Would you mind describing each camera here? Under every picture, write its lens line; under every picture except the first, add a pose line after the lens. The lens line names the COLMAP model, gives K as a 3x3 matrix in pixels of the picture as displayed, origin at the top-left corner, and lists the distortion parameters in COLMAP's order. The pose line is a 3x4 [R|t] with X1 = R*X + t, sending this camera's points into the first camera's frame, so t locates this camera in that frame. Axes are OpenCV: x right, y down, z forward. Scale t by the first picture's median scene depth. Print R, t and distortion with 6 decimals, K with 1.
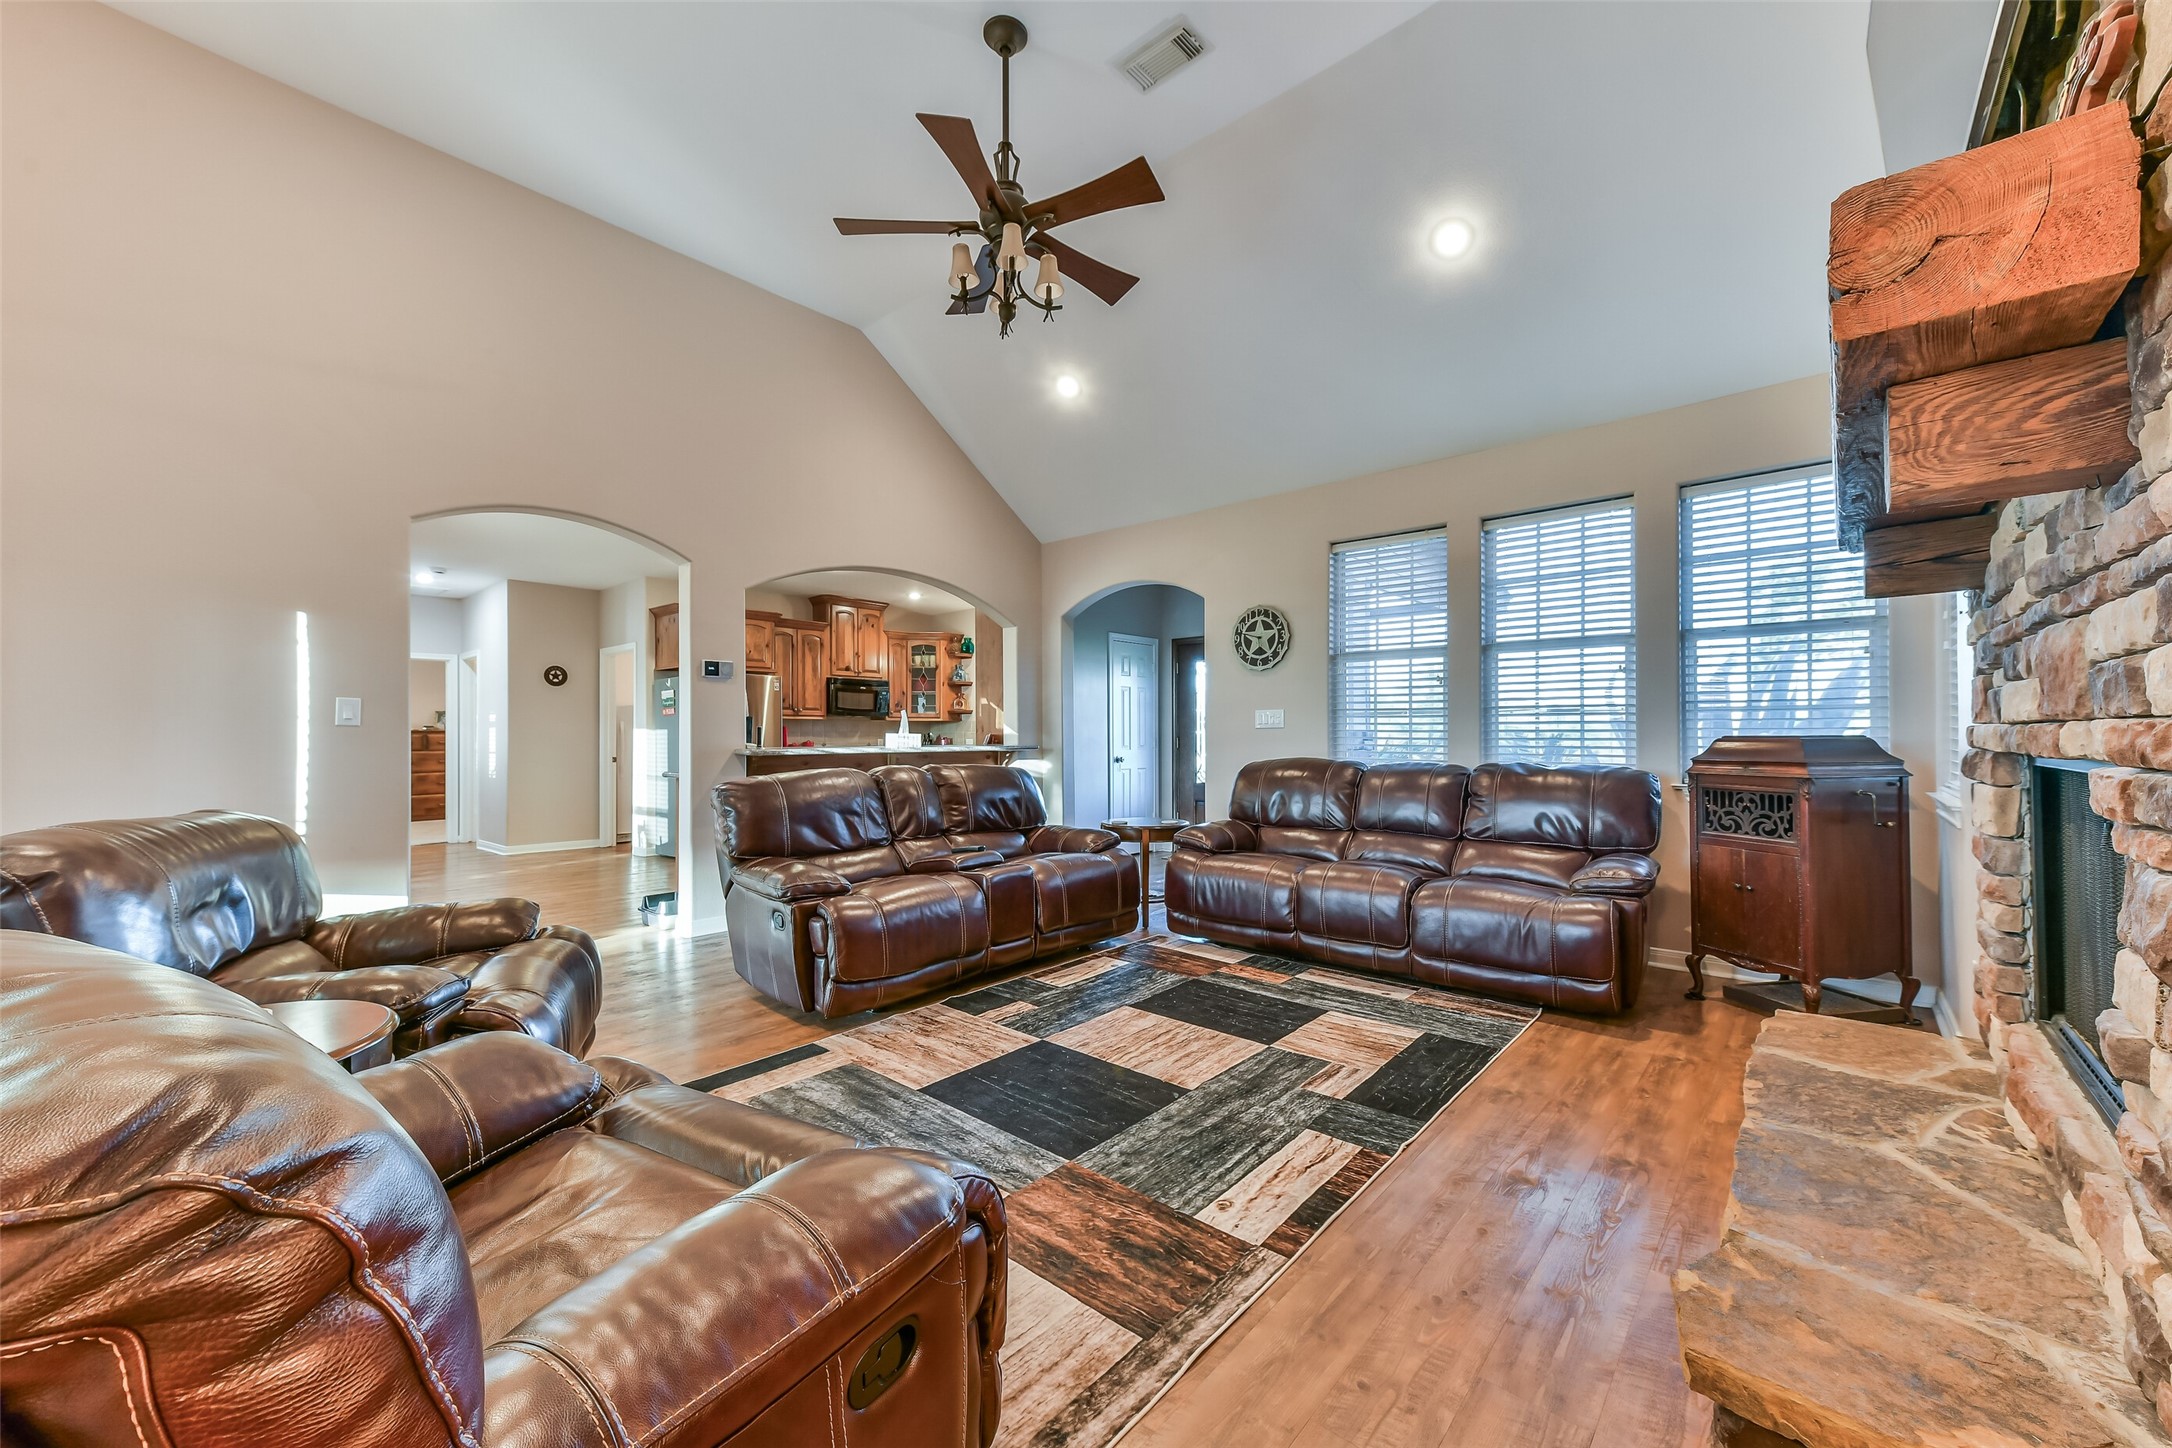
lens RADIAL K [[838.1, 0, 1087.4], [0, 838.1, 722.3], [0, 0, 1]] dist [0.016579, 0.000194]
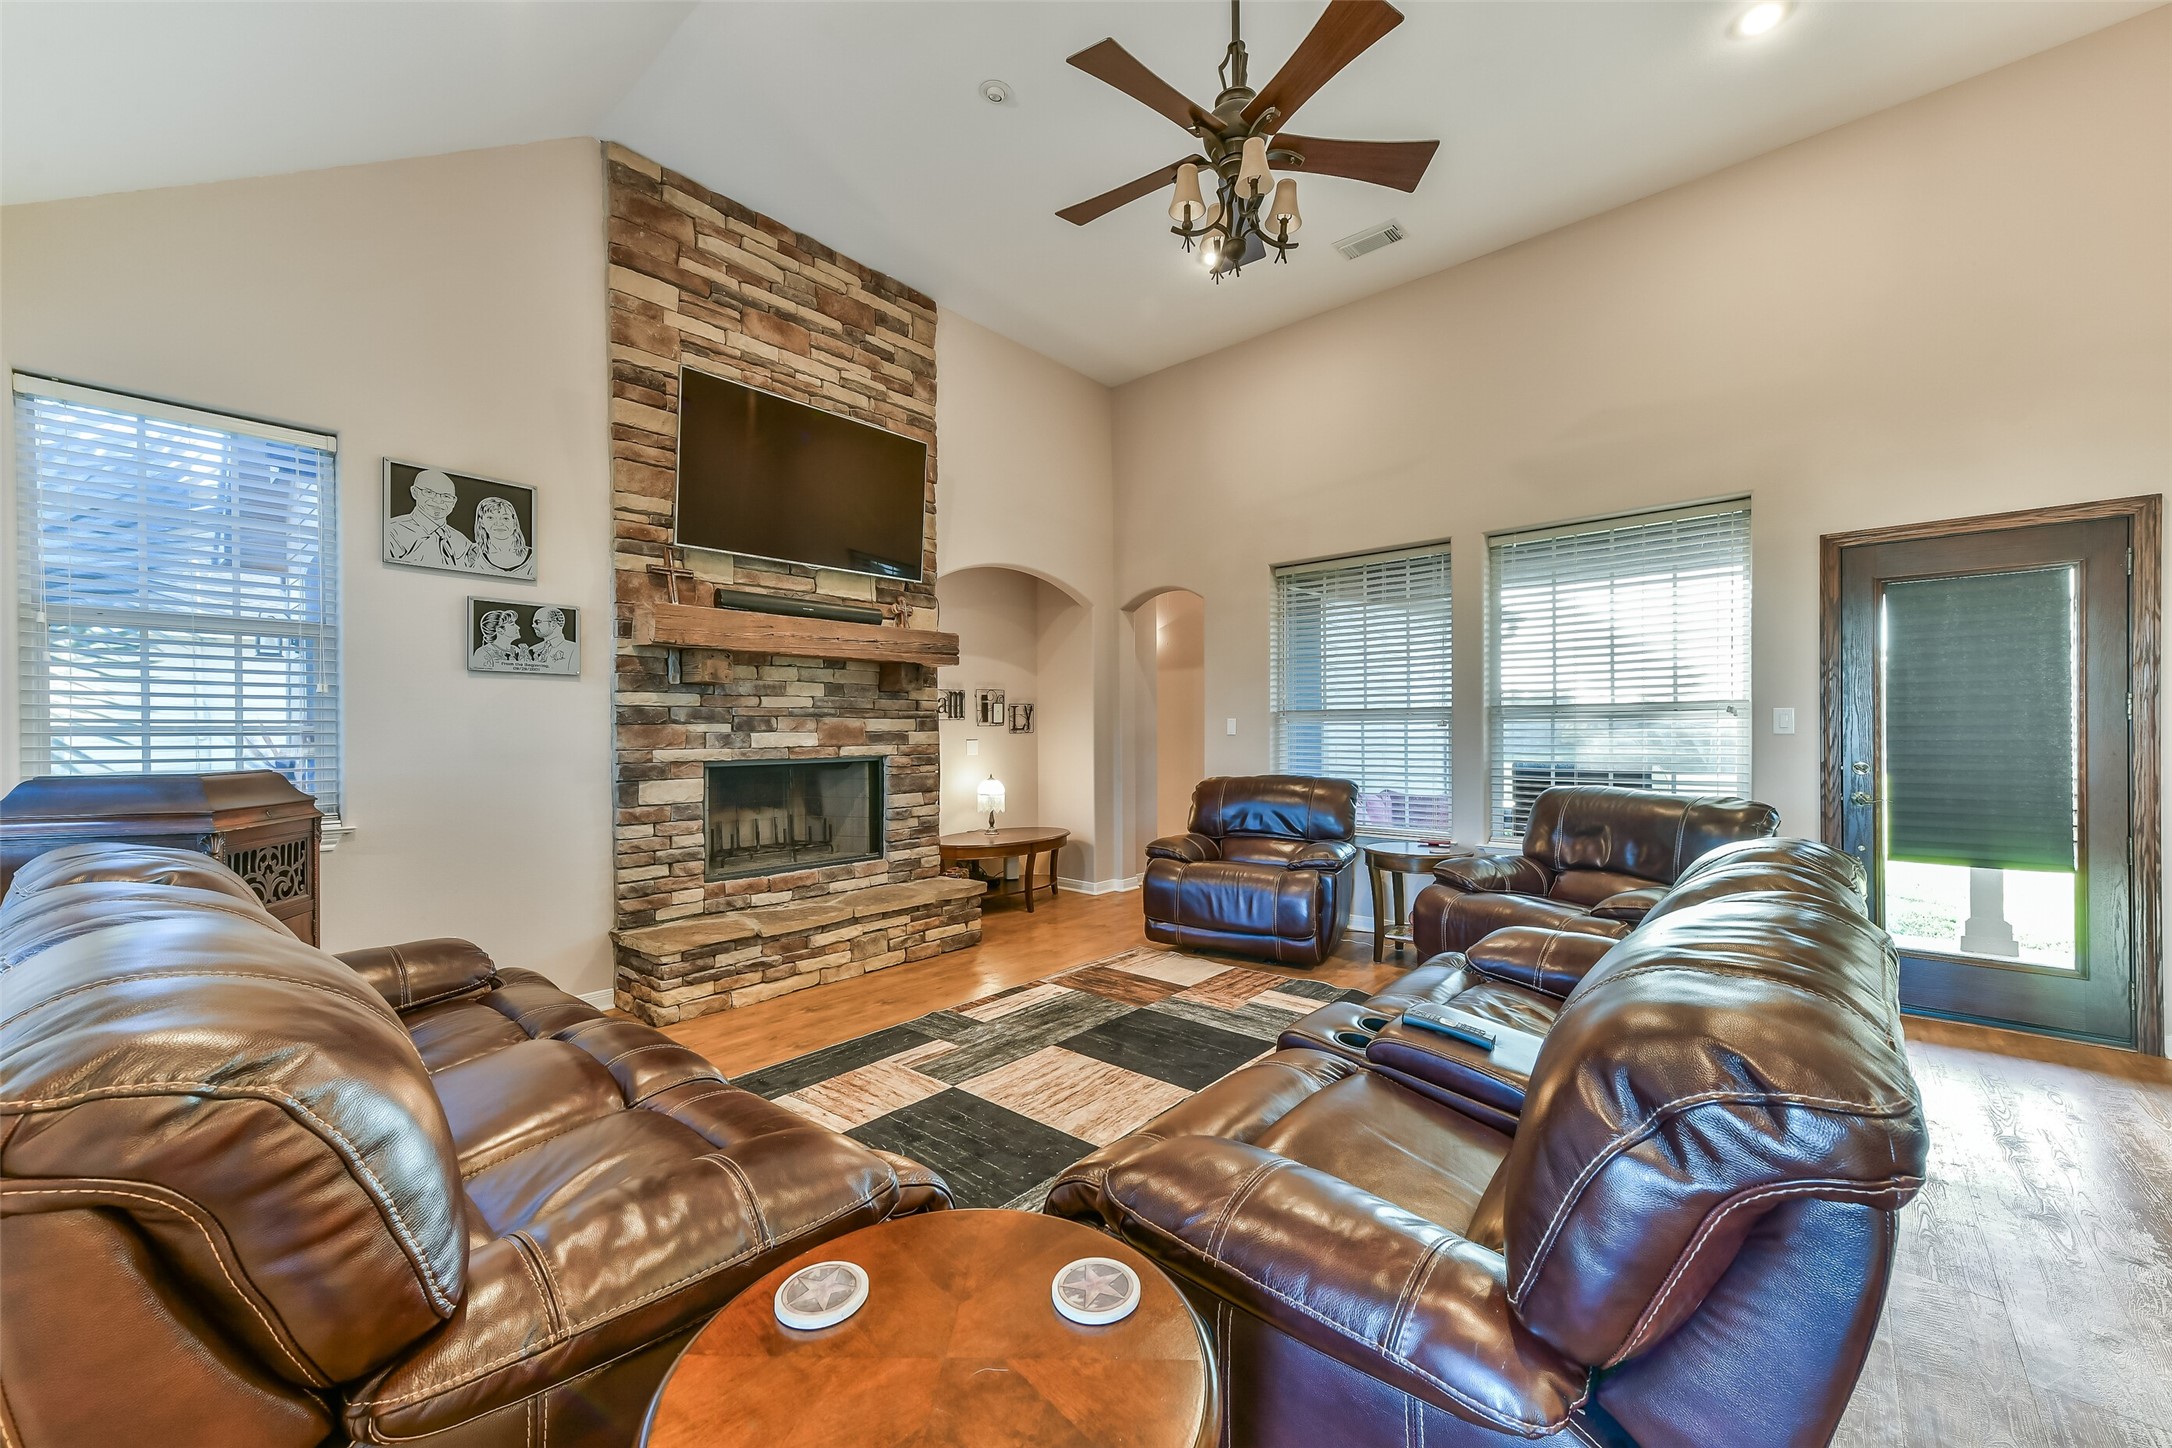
lens RADIAL K [[838.1, 0, 1083.8], [0, 838.1, 728.1], [0, 0, 1]] dist [0.016579, 0.000194]
pose [[-0.999948, 0.010168, 0.000490, 0.078666], [0.010160, 0.999847, -0.014221, -0.005853], [-0.000634, -0.014215, -0.999899, 2.391533]]
